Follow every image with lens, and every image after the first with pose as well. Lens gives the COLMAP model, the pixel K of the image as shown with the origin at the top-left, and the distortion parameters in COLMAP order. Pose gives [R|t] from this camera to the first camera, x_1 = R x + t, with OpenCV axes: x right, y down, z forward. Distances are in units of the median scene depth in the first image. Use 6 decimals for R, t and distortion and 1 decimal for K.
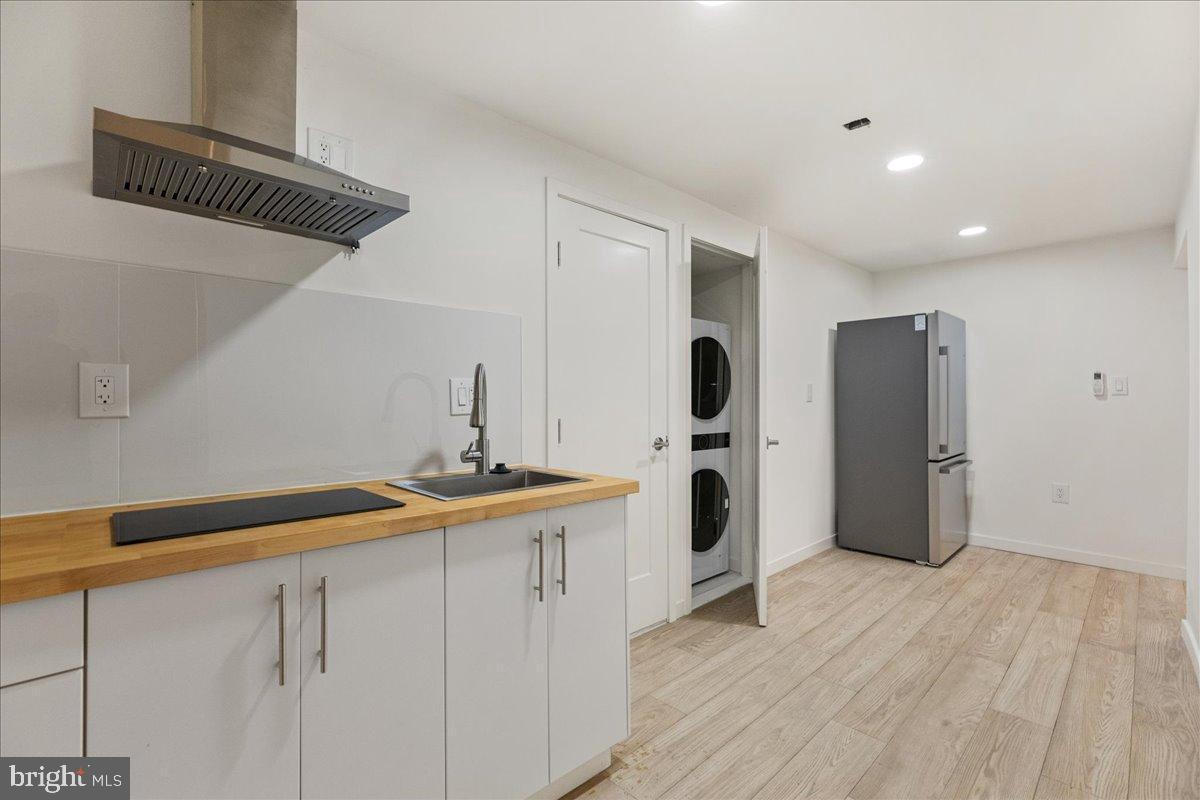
lens RADIAL K [[542.3, 0, 597.8], [0, 542.3, 399.0], [0, 0, 1]] dist [0.011125, 0.000559]
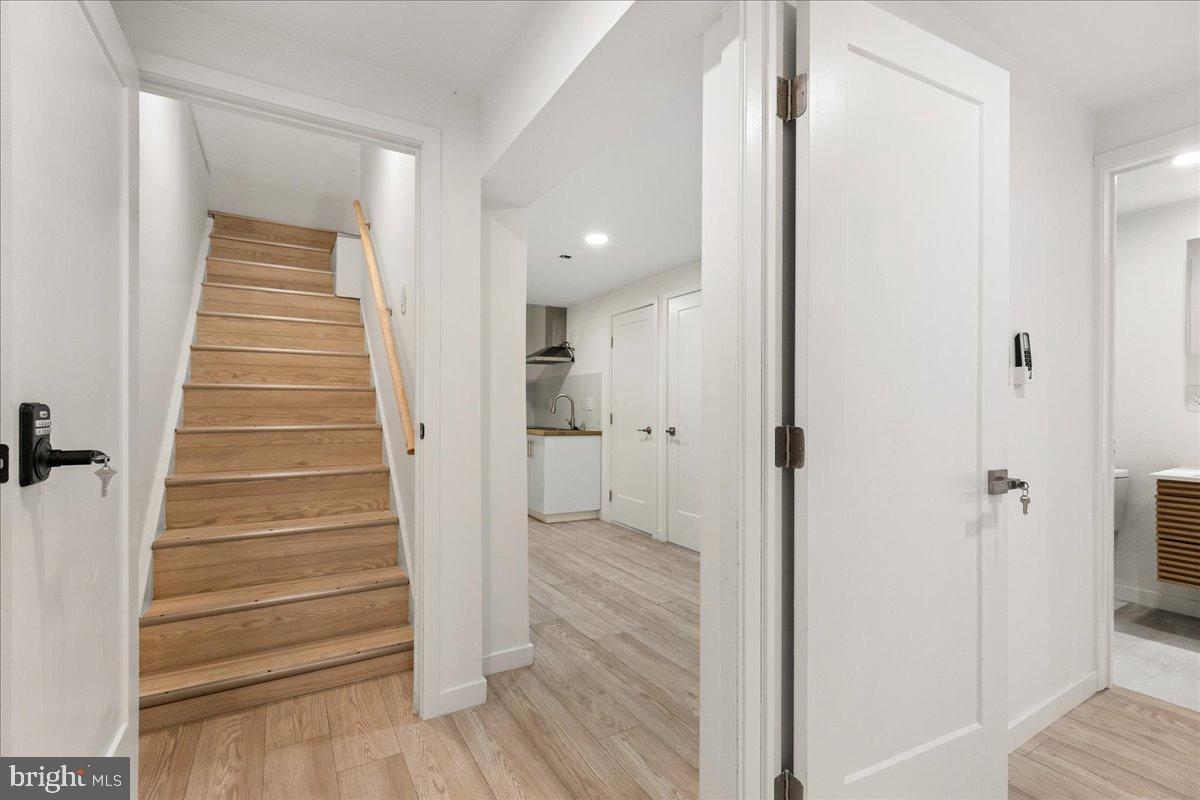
lens RADIAL K [[542.3, 0, 596.5], [0, 542.3, 407.6], [0, 0, 1]] dist [0.011125, 0.000559]
pose [[-0.253523, -0.010776, -0.967269, 1.780452], [-0.011372, 0.999902, -0.008159, 0.027133], [0.967262, 0.008931, -0.253621, 1.245872]]
